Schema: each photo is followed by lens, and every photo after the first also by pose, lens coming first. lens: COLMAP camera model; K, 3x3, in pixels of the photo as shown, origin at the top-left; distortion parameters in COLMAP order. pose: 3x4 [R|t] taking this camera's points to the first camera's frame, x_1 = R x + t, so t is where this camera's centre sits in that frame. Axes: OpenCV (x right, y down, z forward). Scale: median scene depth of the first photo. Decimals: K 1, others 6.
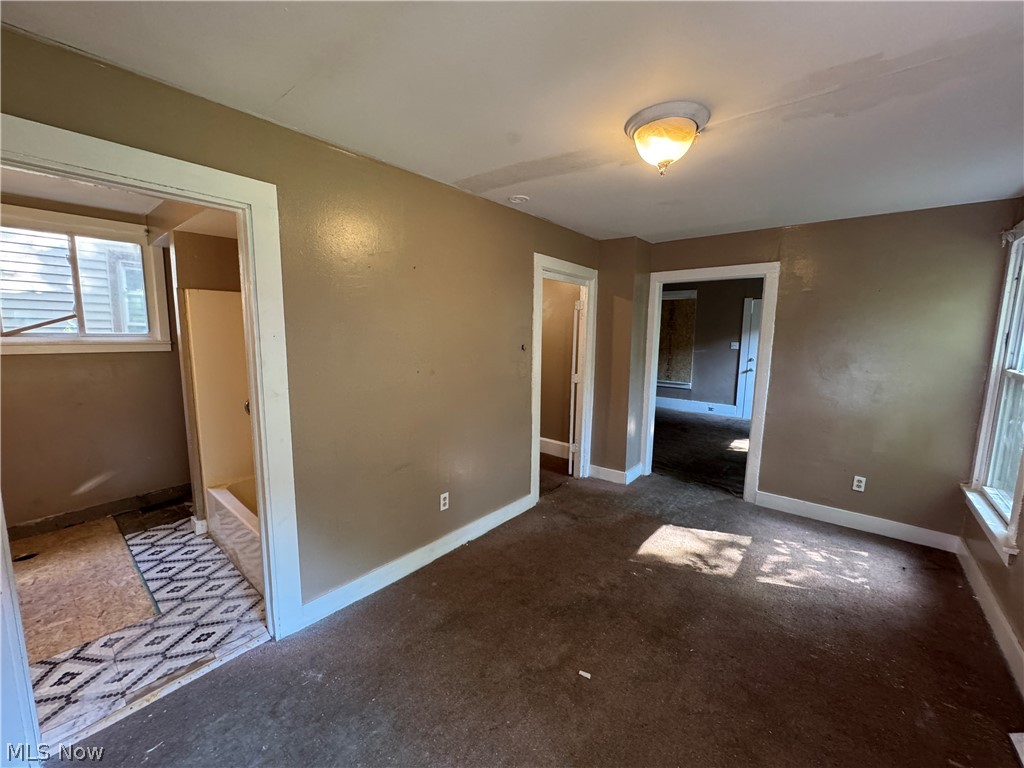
lens RADIAL K [[408.8, 0, 511.4], [0, 408.8, 383.1], [0, 0, 1]] dist [-0.003207, -0.000347]
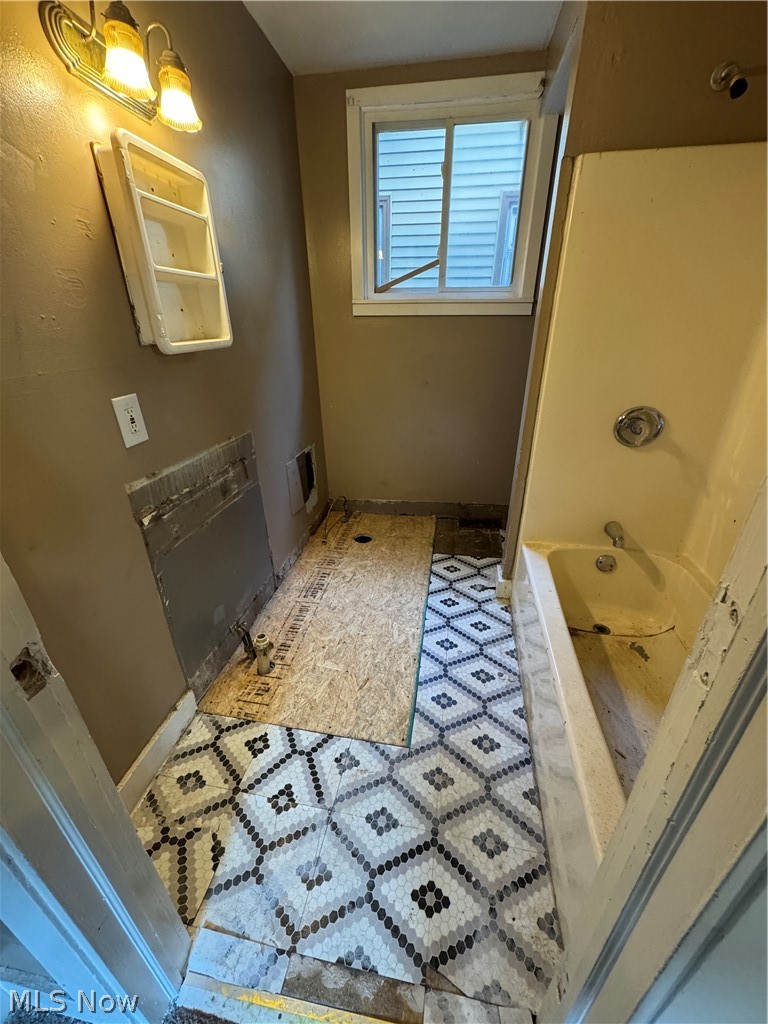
lens RADIAL K [[408.8, 0, 386.1], [0, 408.8, 510.9], [0, 0, 1]] dist [-0.003207, -0.000347]
pose [[0.510311, 0.358718, -0.781603, -0.393827], [-0.101536, 0.927627, 0.359443, 0.000103], [0.853975, -0.104067, 0.509801, 0.523574]]
